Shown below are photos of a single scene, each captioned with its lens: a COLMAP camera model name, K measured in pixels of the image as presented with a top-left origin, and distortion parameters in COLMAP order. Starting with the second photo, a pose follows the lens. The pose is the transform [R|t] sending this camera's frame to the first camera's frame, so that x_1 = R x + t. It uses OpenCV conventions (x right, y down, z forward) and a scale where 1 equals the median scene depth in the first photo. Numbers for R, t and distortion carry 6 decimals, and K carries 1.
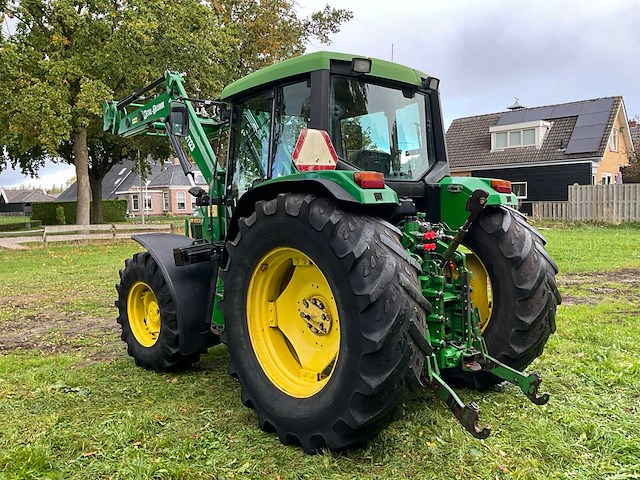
lens RADIAL K [[526.3, 0, 318.1], [0, 526.3, 239.5], [0, 0, 1]] dist [0.104112, -0.198945]
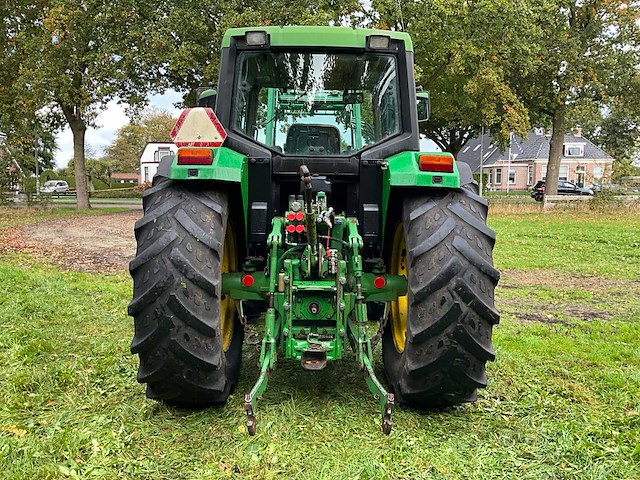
lens RADIAL K [[526.1, 0, 317.2], [0, 526.1, 238.5], [0, 0, 1]] dist [0.123489, -0.291456]
pose [[0.760584, 0.097164, -0.641928, 0.821758], [-0.066574, 0.995198, 0.071756, -0.037049], [0.645817, -0.011840, 0.763400, 0.312858]]
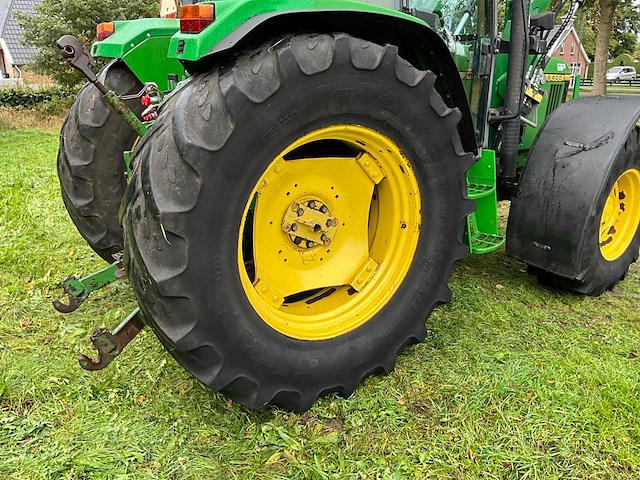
lens RADIAL K [[530.0, 0, 316.6], [0, 530.0, 242.2], [0, 0, 1]] dist [0.059021, -0.105558]
pose [[-0.142741, 0.331562, -0.932572, 0.952062], [-0.057592, 0.937842, 0.342251, -0.092288], [0.988083, 0.102562, -0.114773, 1.332004]]
